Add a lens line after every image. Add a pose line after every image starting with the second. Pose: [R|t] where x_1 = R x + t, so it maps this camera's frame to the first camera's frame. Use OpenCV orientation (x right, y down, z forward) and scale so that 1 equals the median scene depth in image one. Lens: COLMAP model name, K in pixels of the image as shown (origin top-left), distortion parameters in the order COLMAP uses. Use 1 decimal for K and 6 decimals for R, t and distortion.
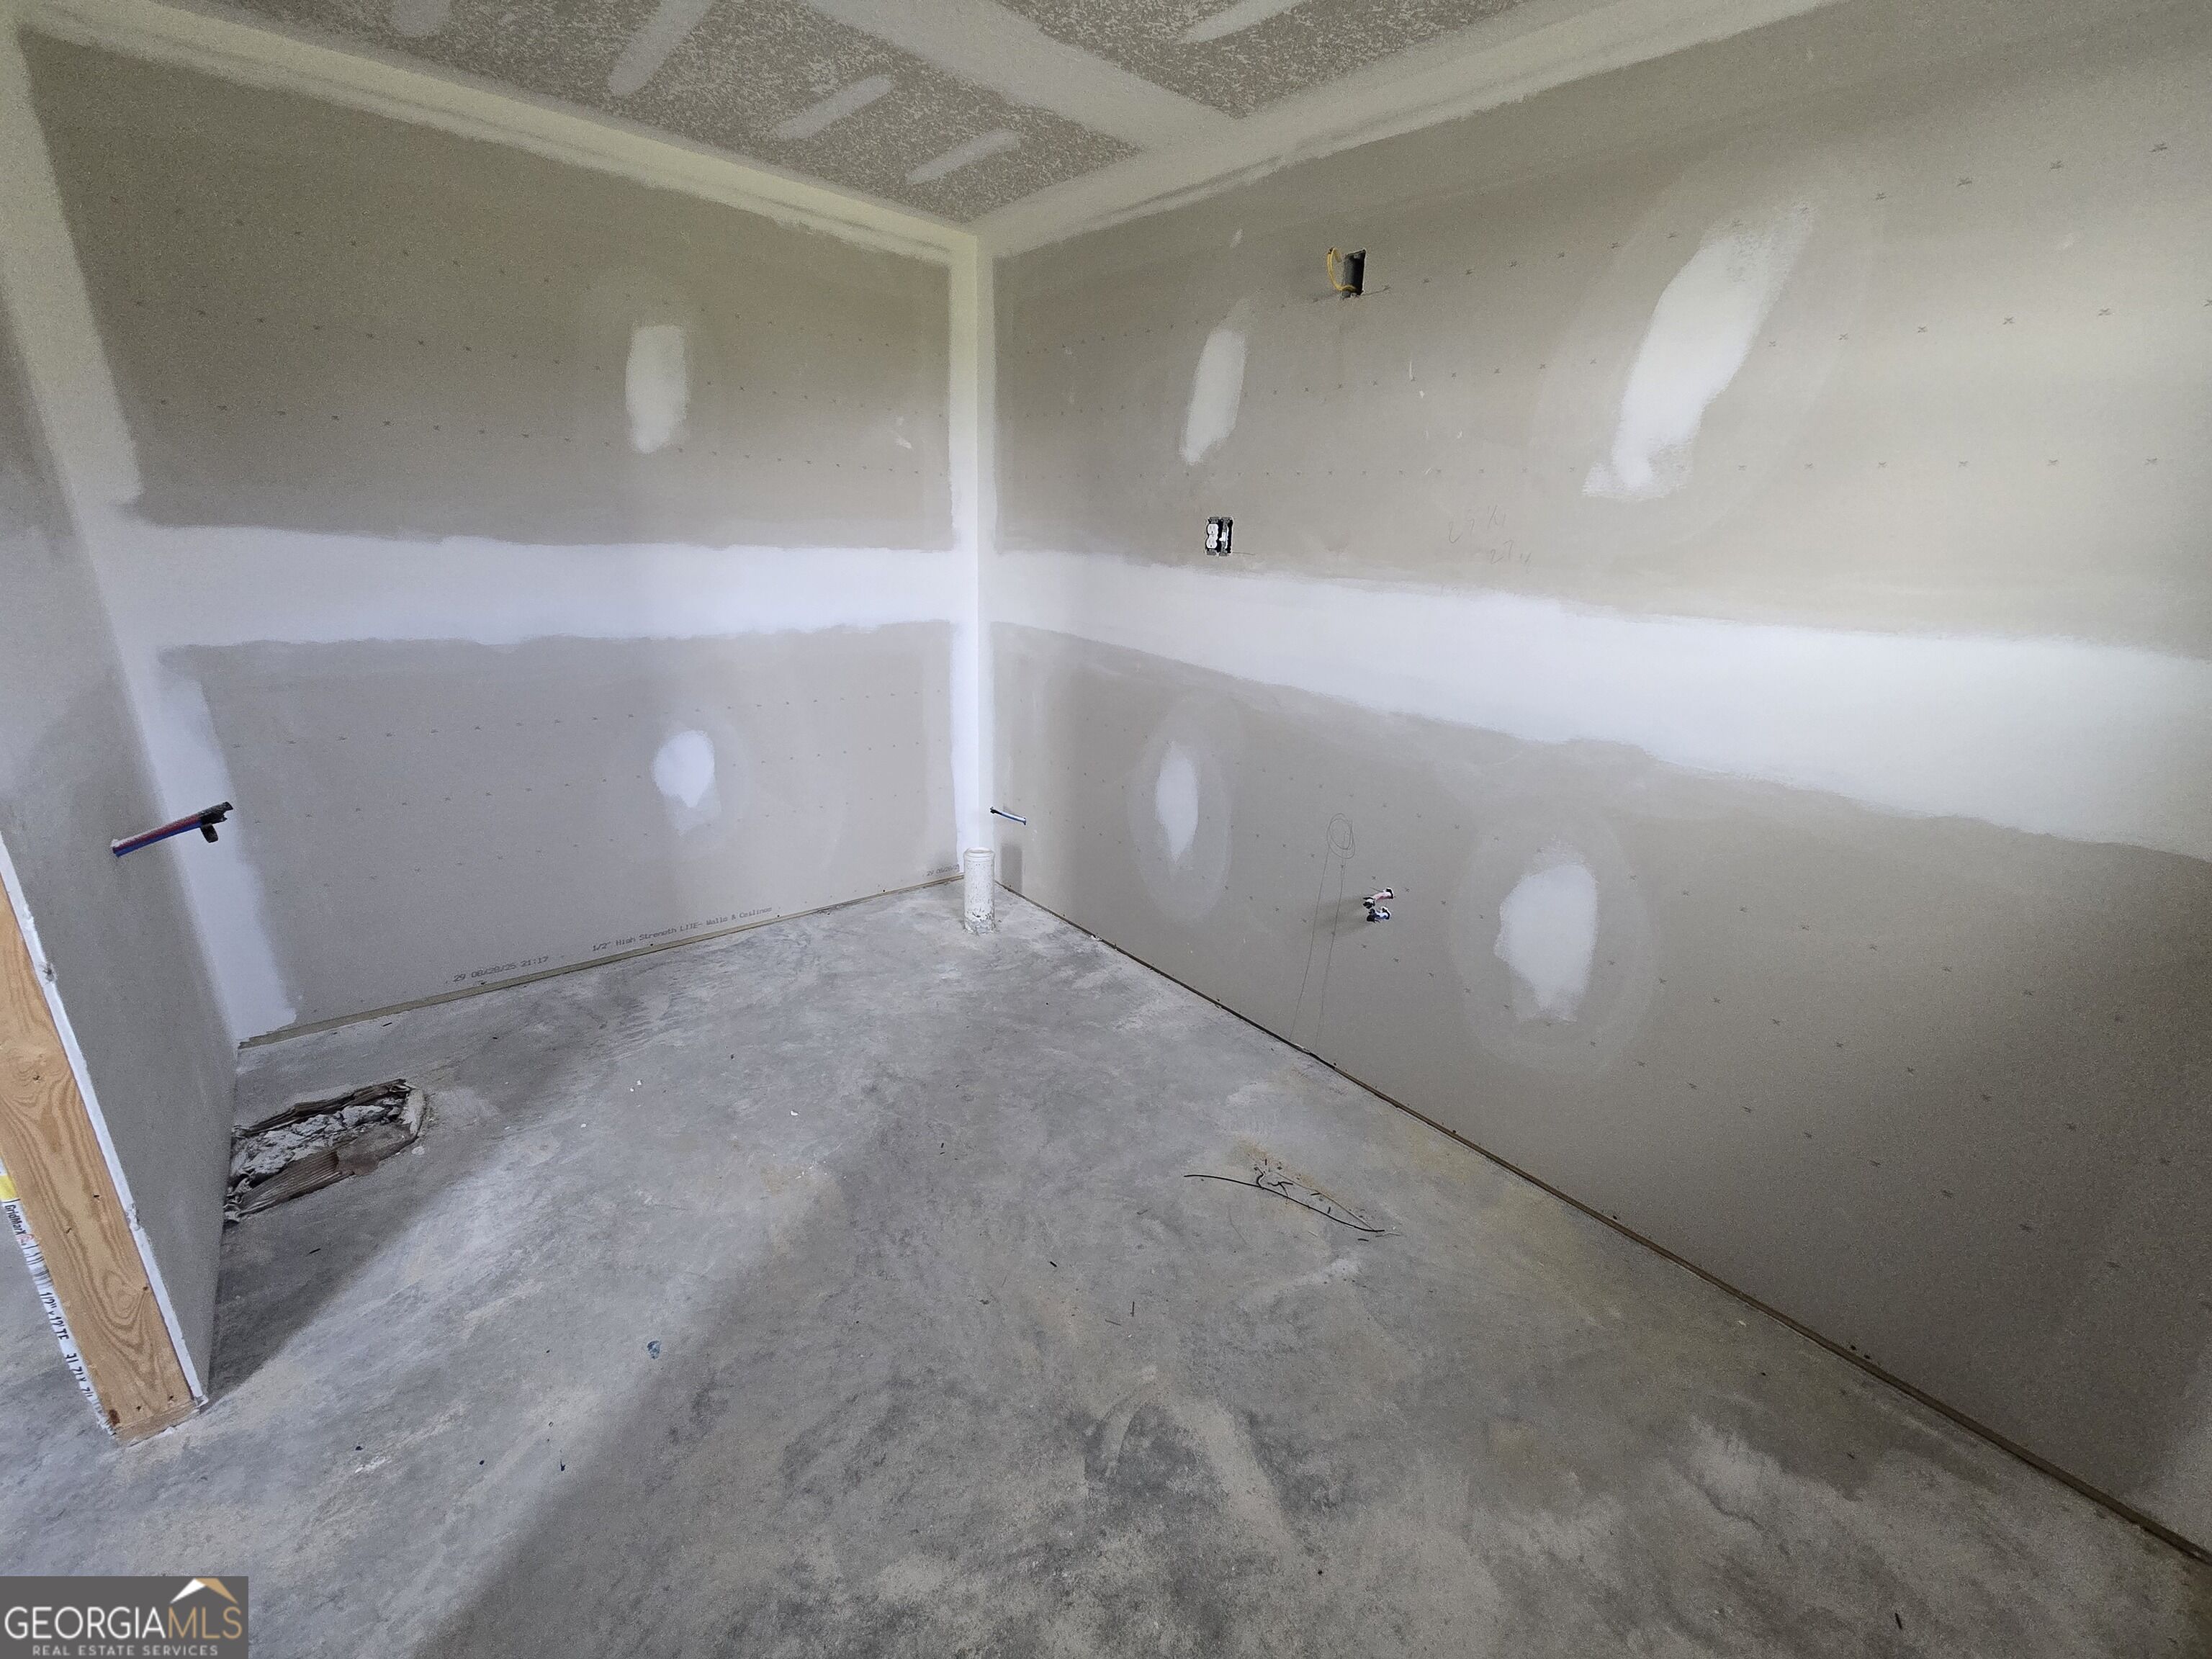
lens RADIAL K [[908.9, 0, 1119.8], [0, 908.9, 832.2], [0, 0, 1]] dist [0.000859, 0.000278]
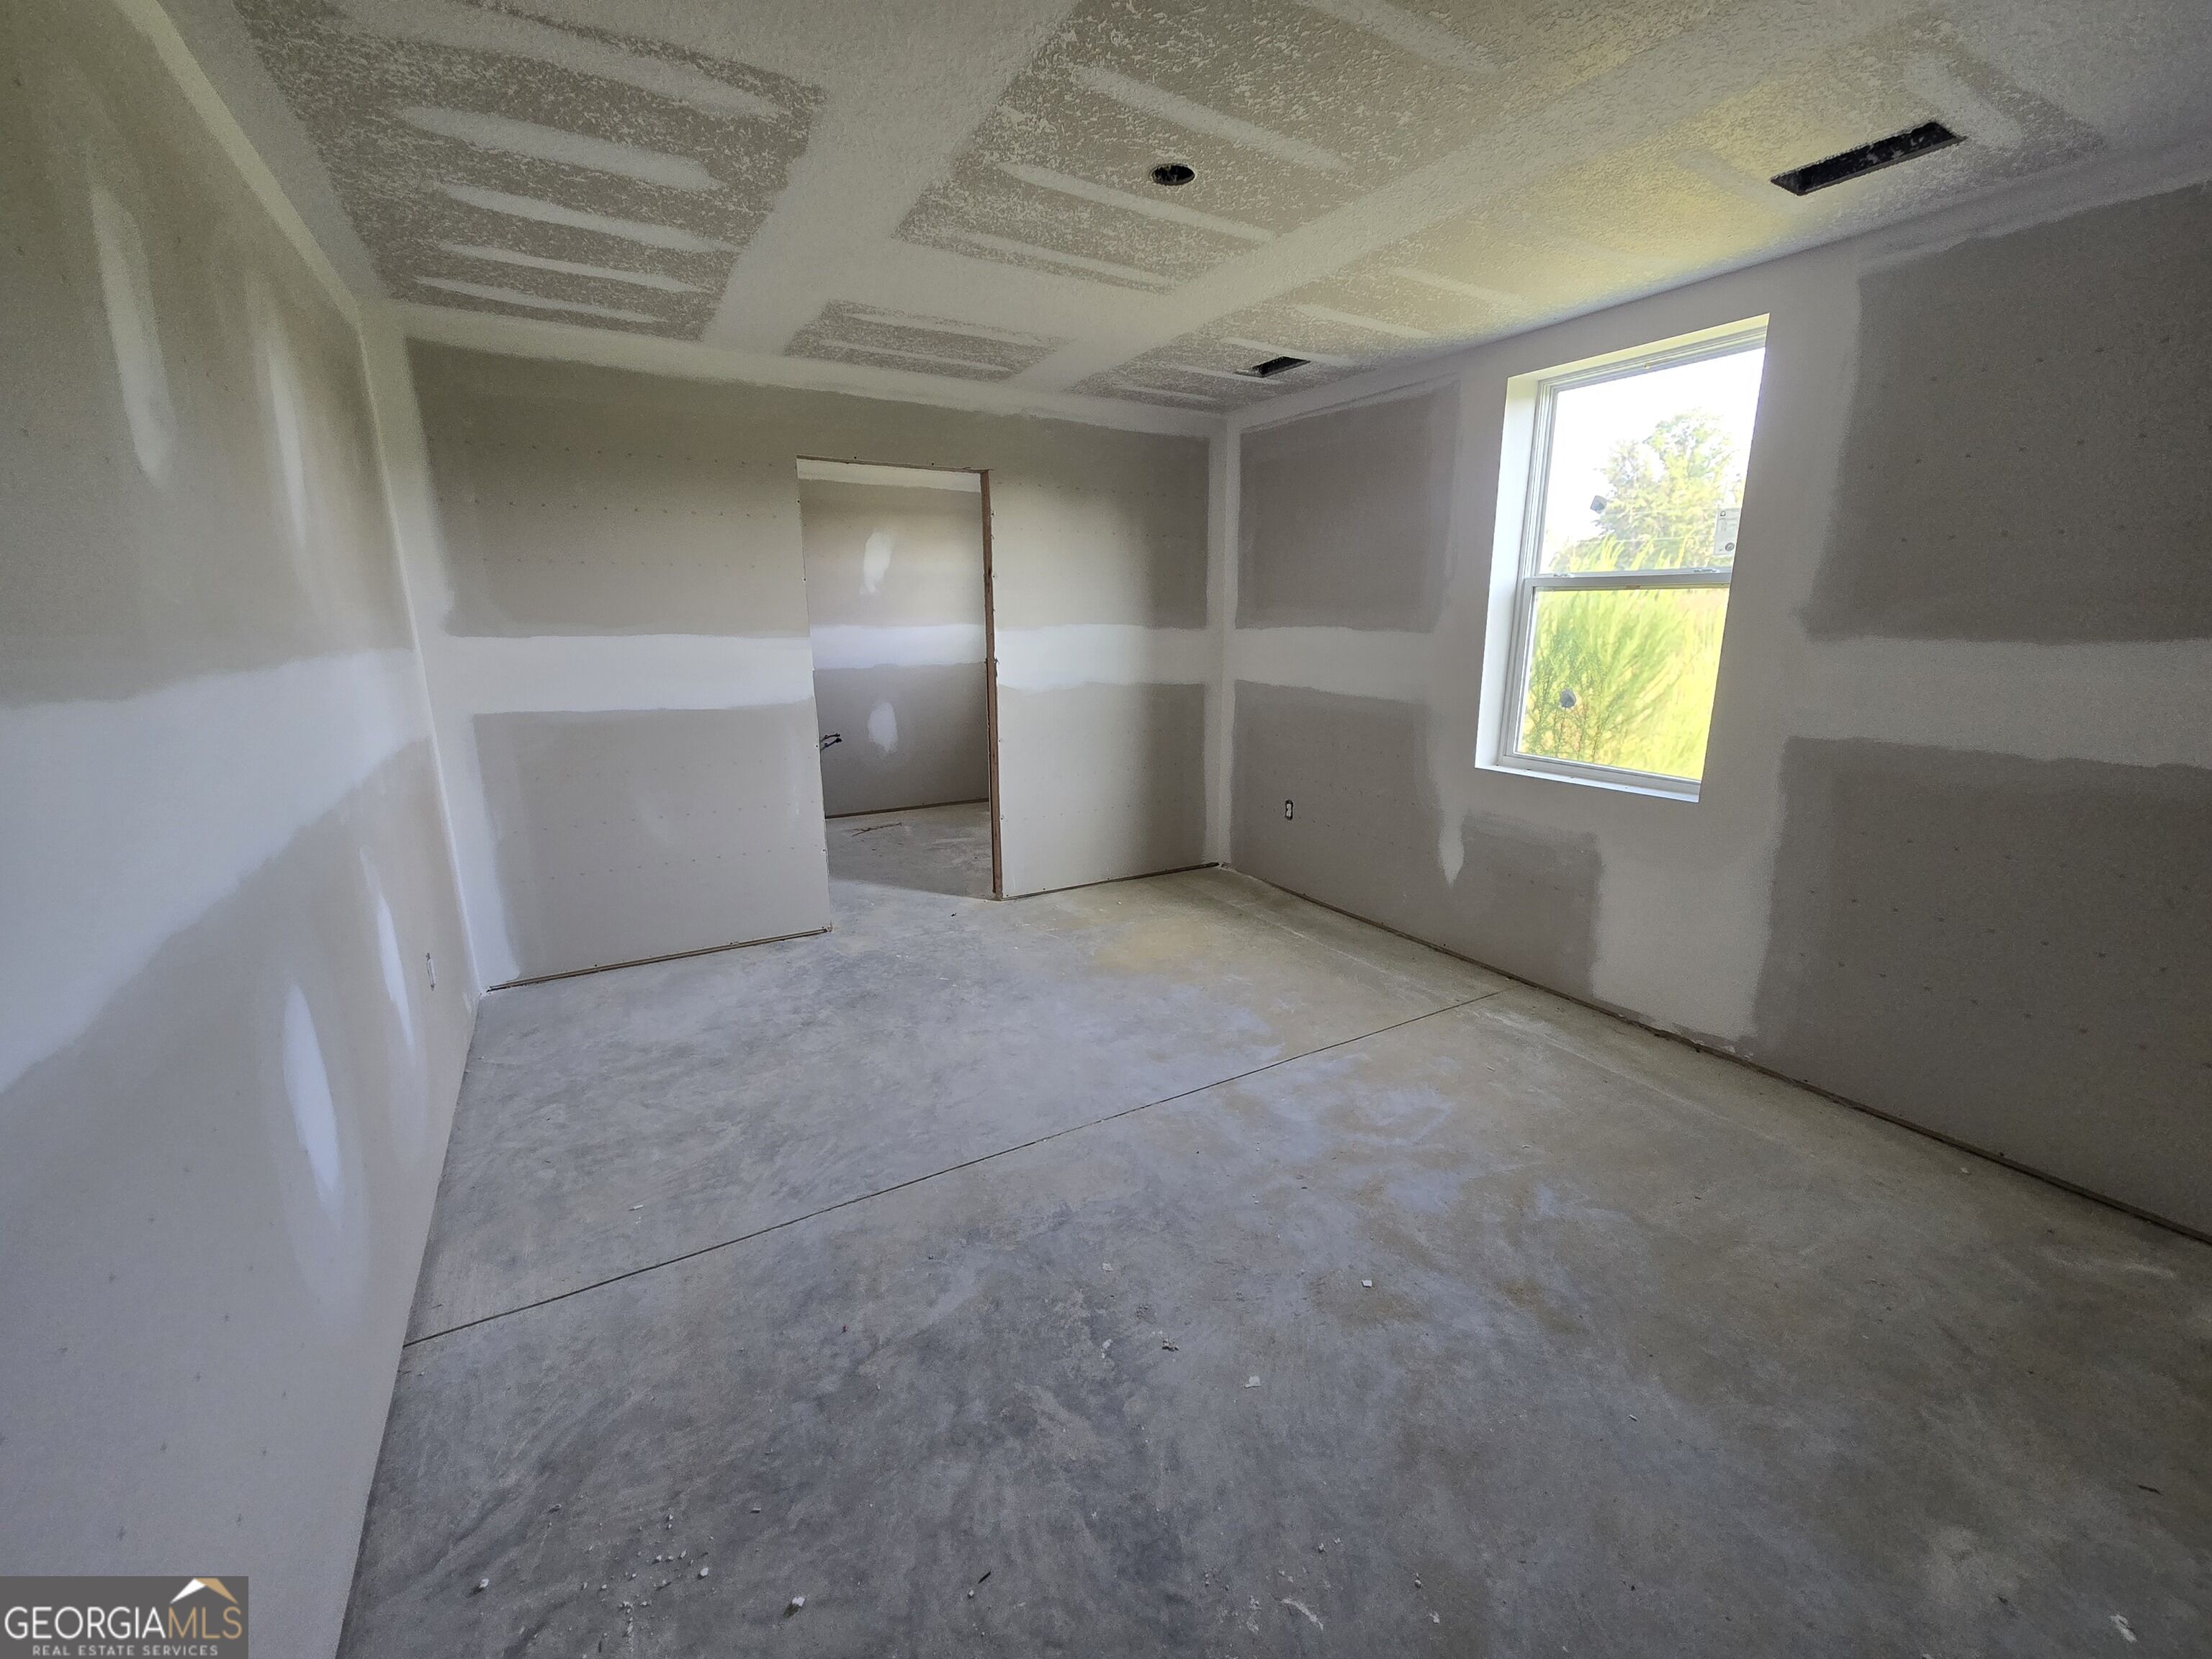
lens RADIAL K [[908.9, 0, 1119.8], [0, 908.9, 832.2], [0, 0, 1]] dist [0.000859, 0.000278]
pose [[0.169702, -0.281563, 0.944417, -3.337417], [0.330177, 0.919175, 0.214708, 0.052001], [-0.928539, 0.275388, 0.248952, -0.634960]]
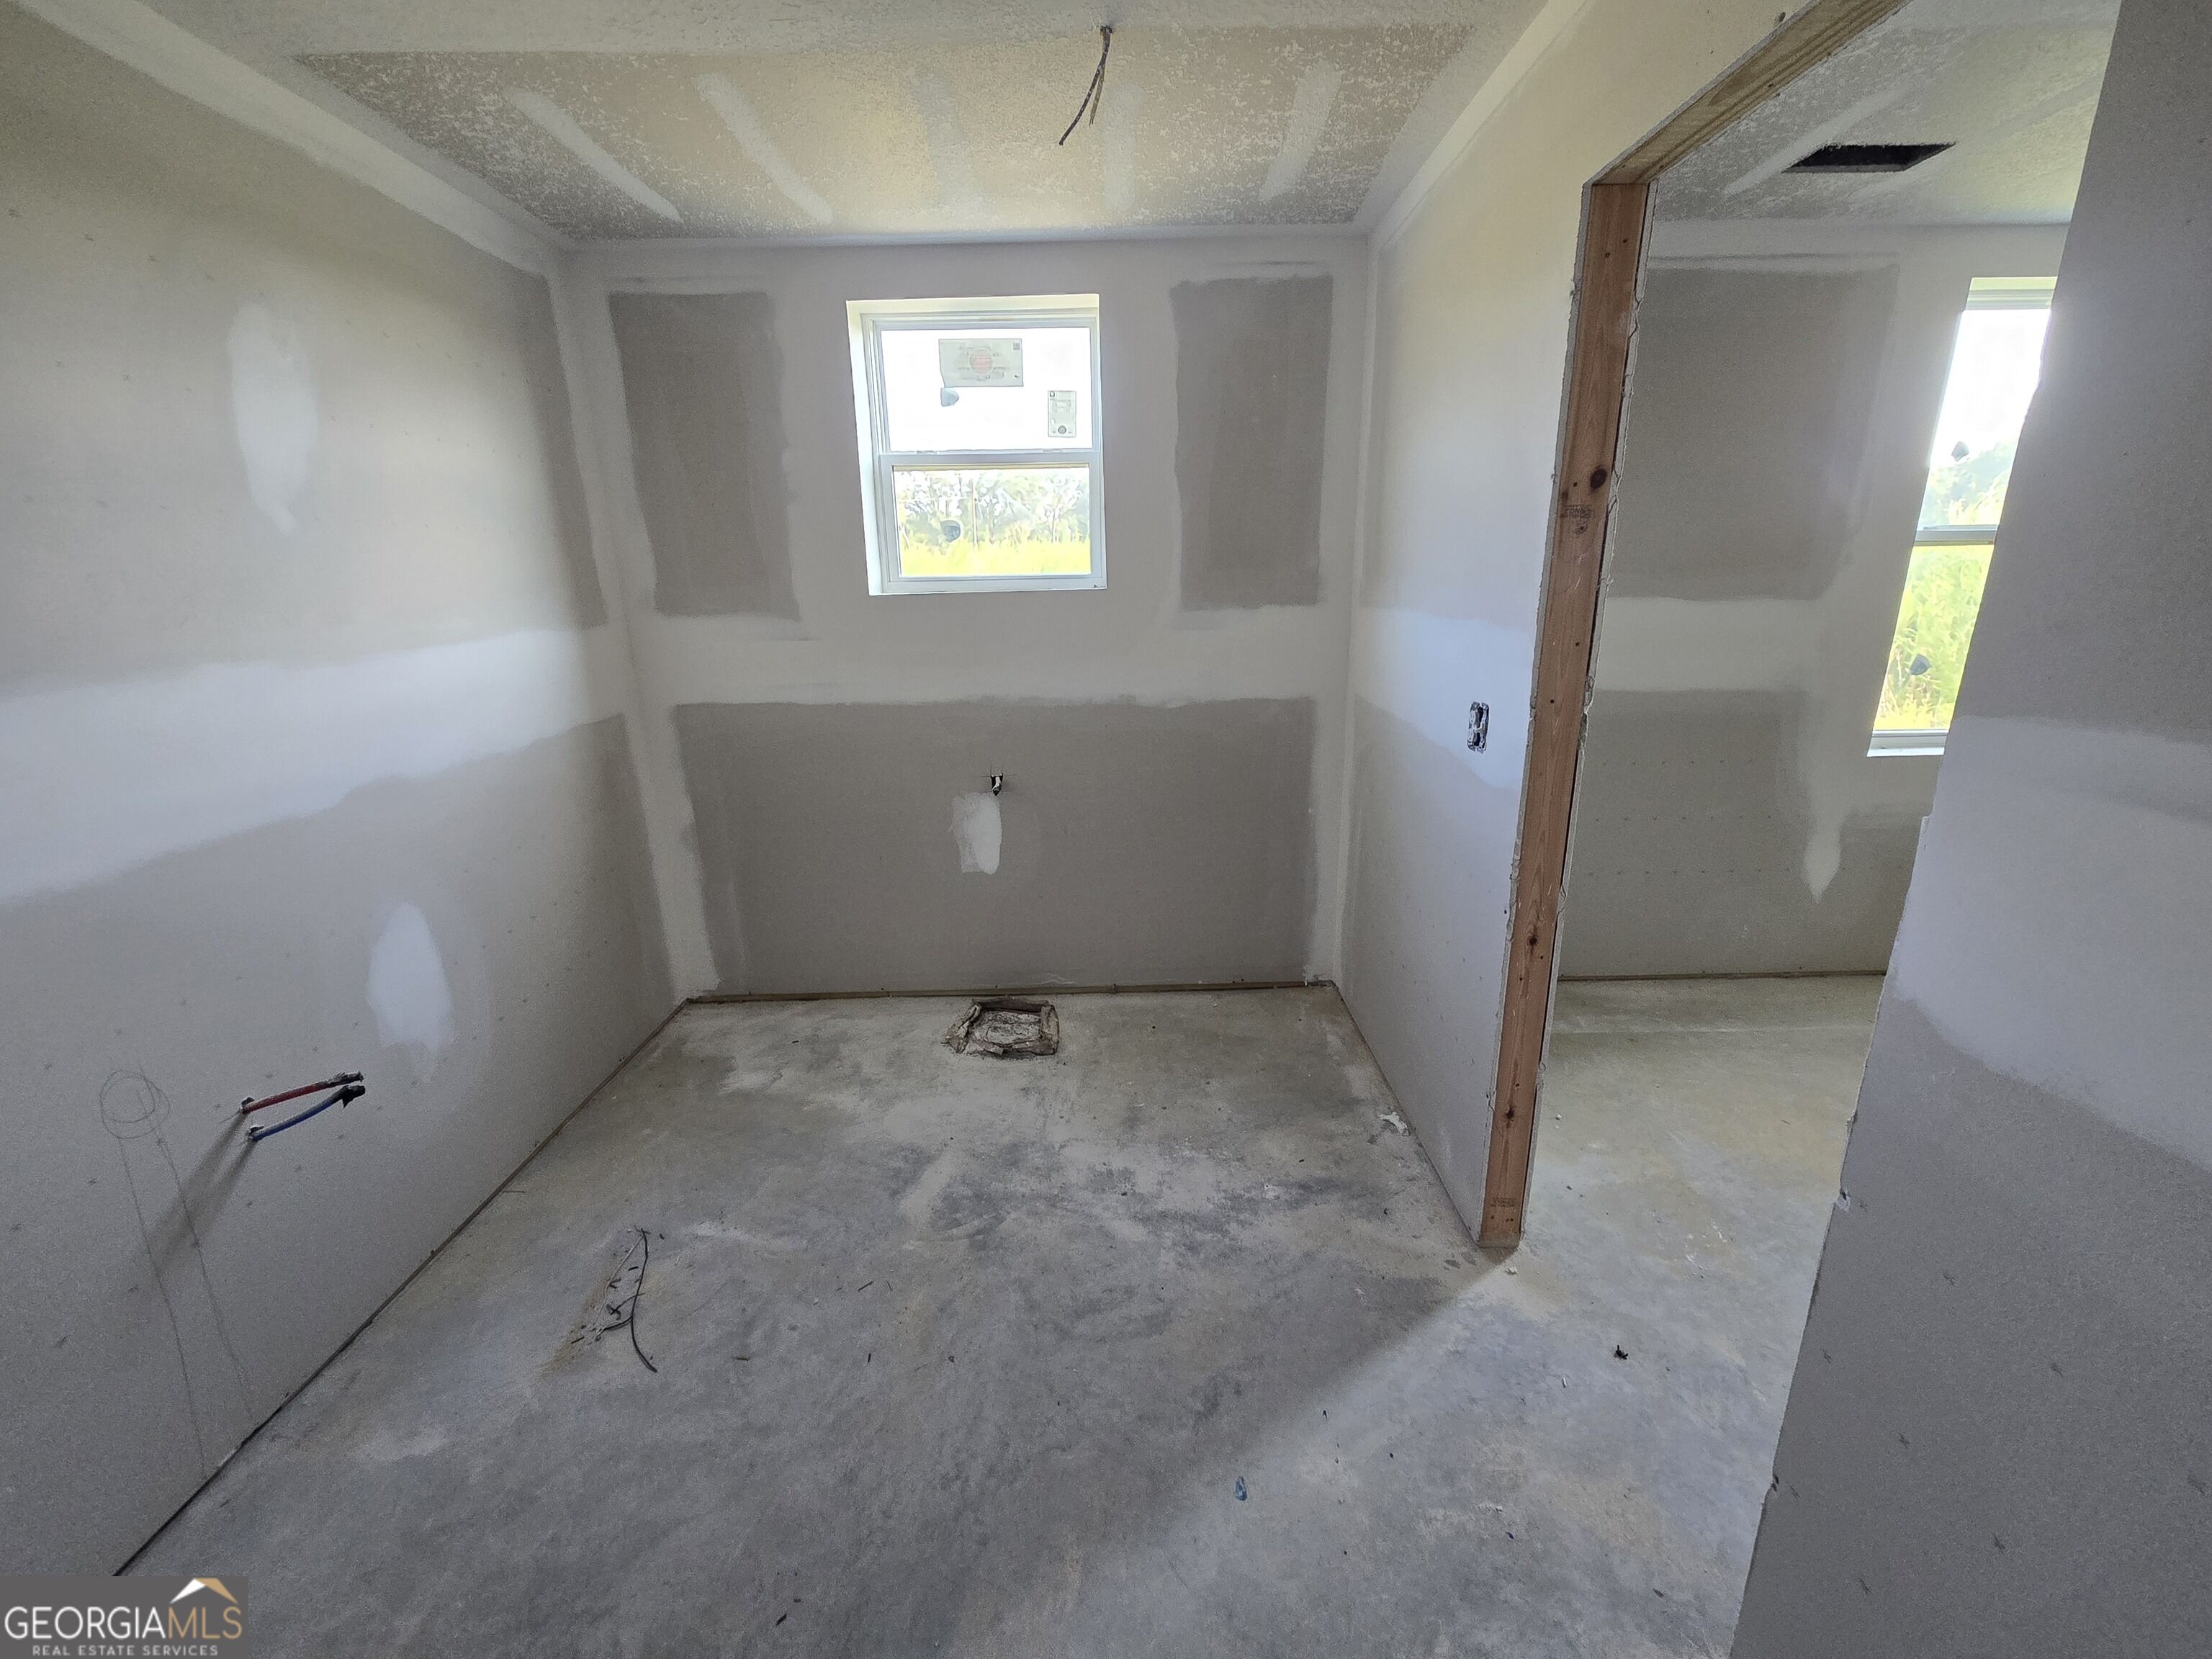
lens RADIAL K [[908.9, 0, 1119.8], [0, 908.9, 832.2], [0, 0, 1]] dist [0.000859, 0.000278]
pose [[-0.764591, -0.207703, 0.610131, -0.885852], [0.190592, 0.831450, 0.521887, -0.509749], [-0.615691, 0.515316, -0.596133, 1.348811]]
